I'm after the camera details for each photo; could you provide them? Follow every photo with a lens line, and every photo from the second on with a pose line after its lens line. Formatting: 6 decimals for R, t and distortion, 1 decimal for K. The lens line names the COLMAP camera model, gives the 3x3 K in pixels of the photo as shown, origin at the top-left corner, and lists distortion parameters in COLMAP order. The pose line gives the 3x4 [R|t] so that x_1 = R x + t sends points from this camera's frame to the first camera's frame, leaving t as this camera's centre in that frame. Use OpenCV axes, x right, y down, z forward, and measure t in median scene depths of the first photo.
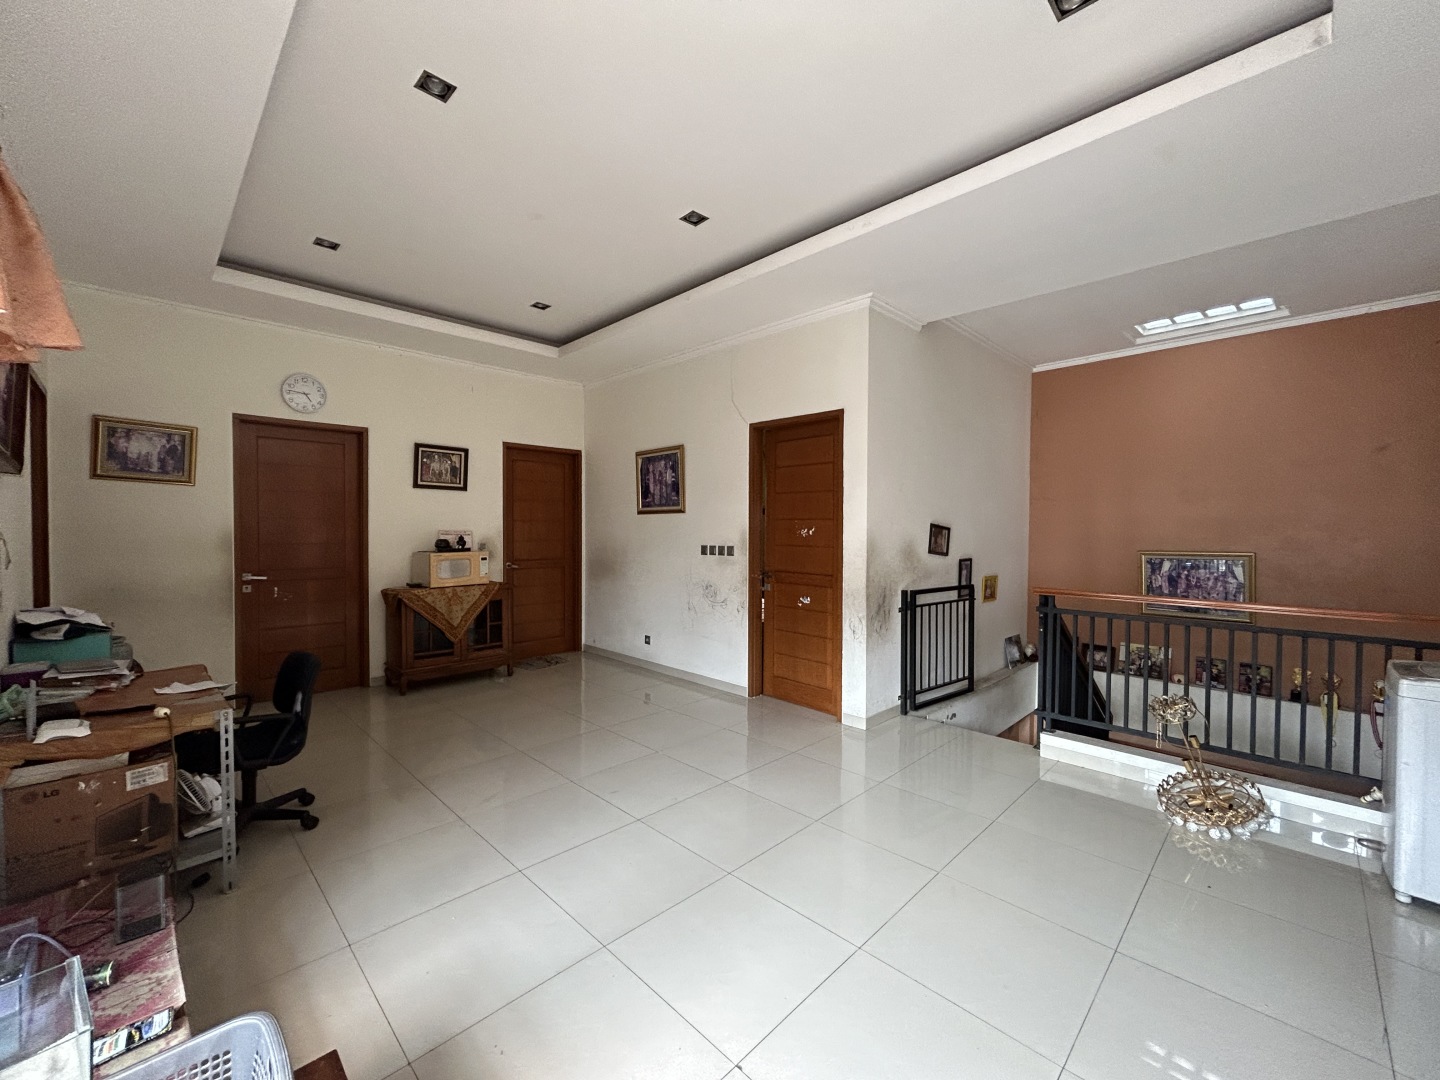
lens RADIAL K [[586.7, 0, 716.6], [0, 586.7, 536.8], [0, 0, 1]] dist [-0.001344, 0.002142]
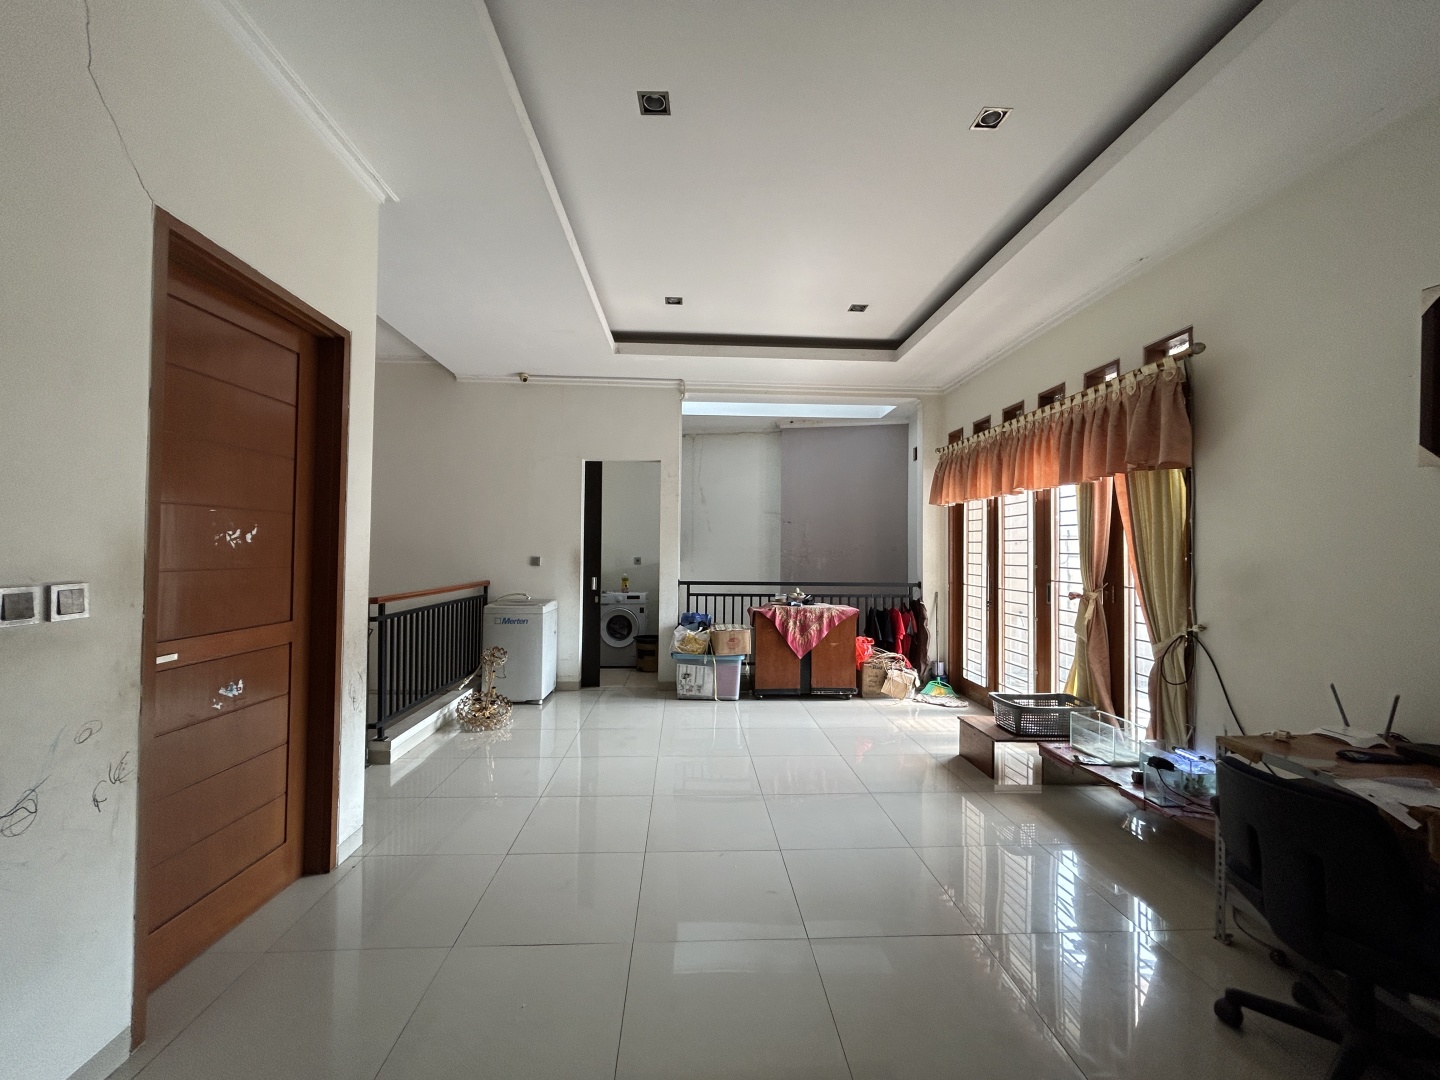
lens RADIAL K [[586.7, 0, 716.6], [0, 586.7, 536.8], [0, 0, 1]] dist [-0.001344, 0.002142]
pose [[-0.746028, 0.002945, 0.665909, -0.377539], [-0.004062, 0.999951, -0.008973, -0.004991], [-0.665903, -0.009399, -0.745979, 0.982106]]
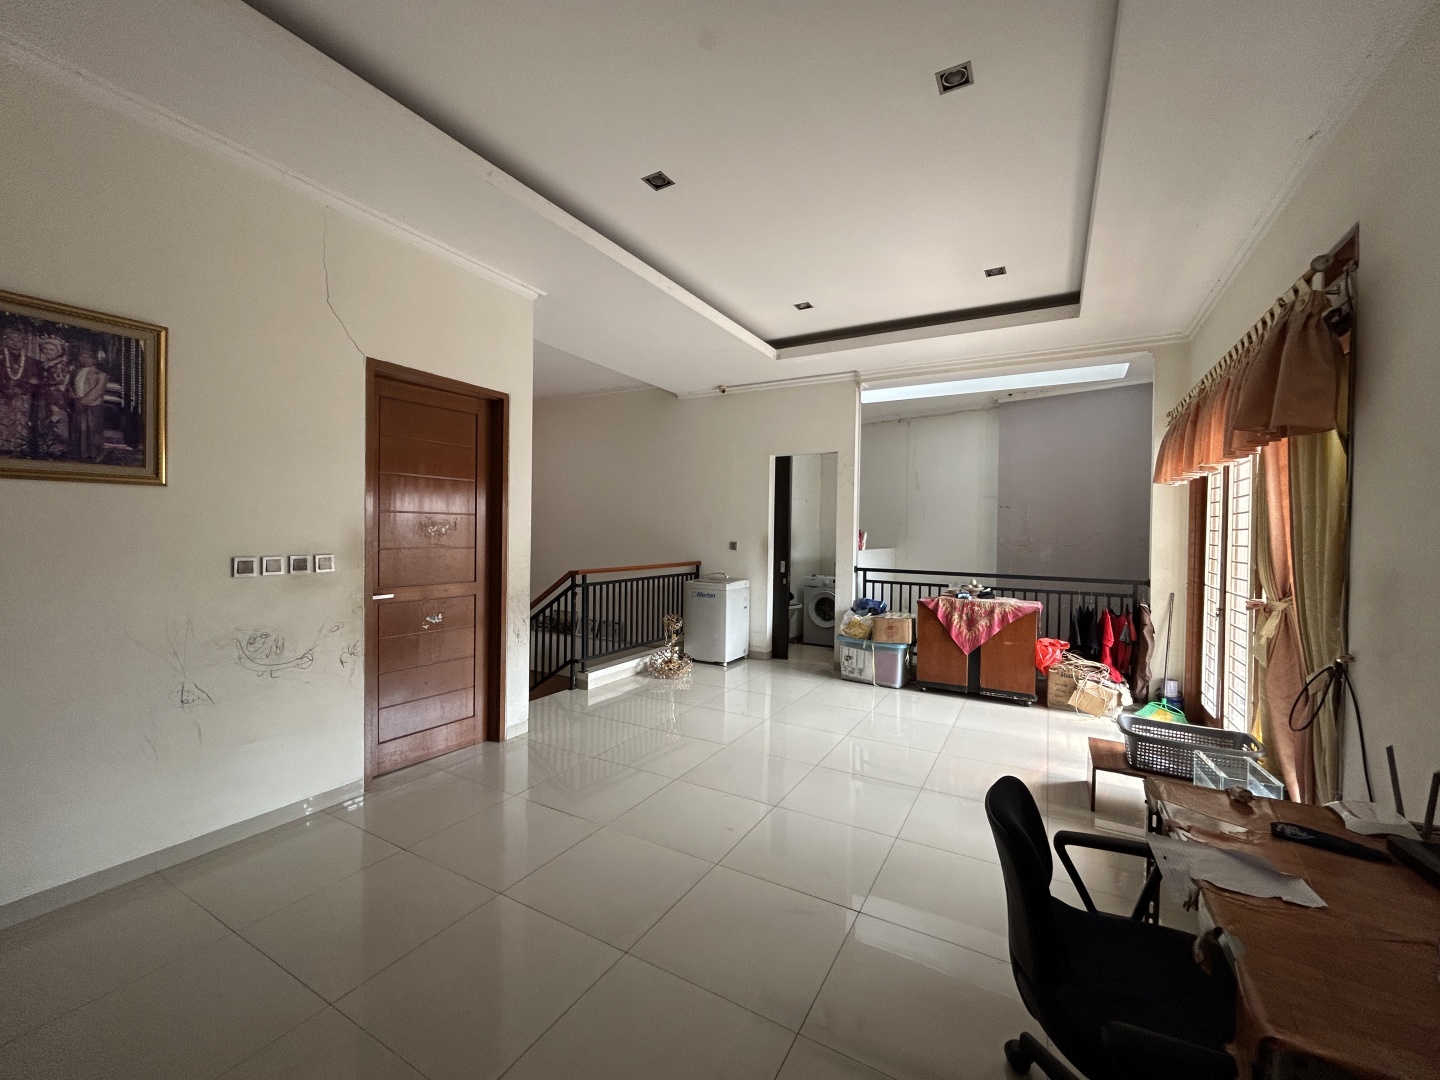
lens RADIAL K [[586.7, 0, 716.6], [0, 586.7, 536.8], [0, 0, 1]] dist [-0.001344, 0.002142]
pose [[-0.270050, -0.020538, 0.962627, -0.617265], [-0.001835, 0.999782, 0.020816, -0.014180], [-0.962845, 0.003855, -0.270029, 0.768759]]
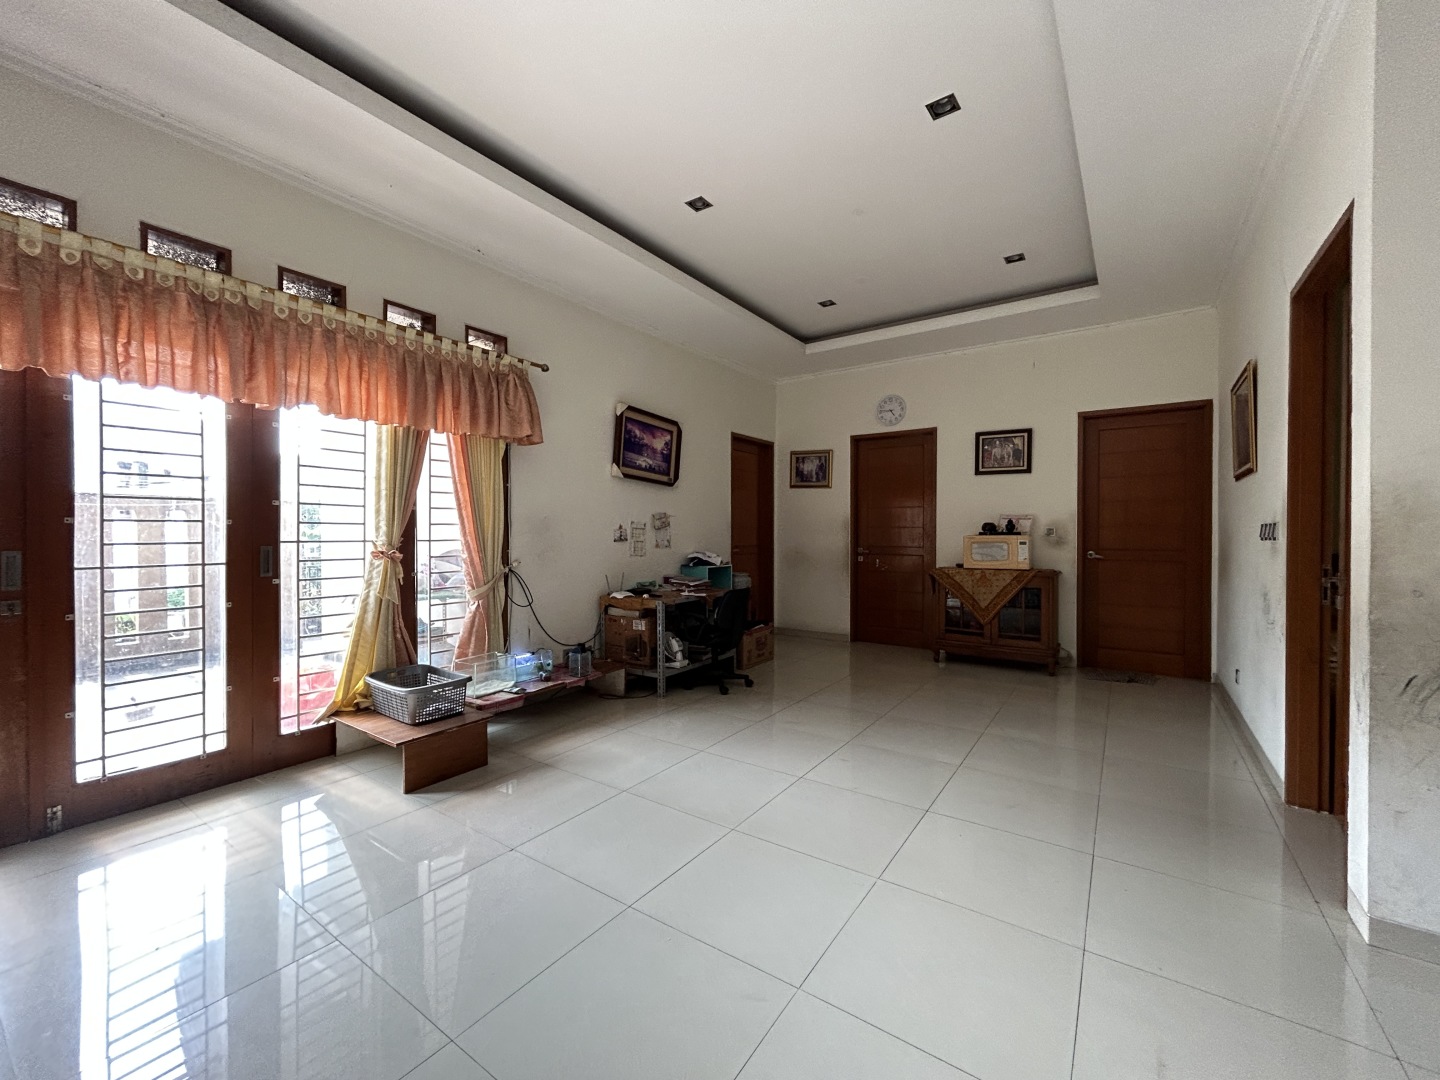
lens RADIAL K [[586.7, 0, 716.6], [0, 586.7, 536.8], [0, 0, 1]] dist [-0.001344, 0.002142]
pose [[0.175180, 0.004363, -0.984527, 0.470125], [-0.014941, 0.999887, 0.001772, 0.034983], [0.984423, 0.014399, 0.175225, 0.370988]]
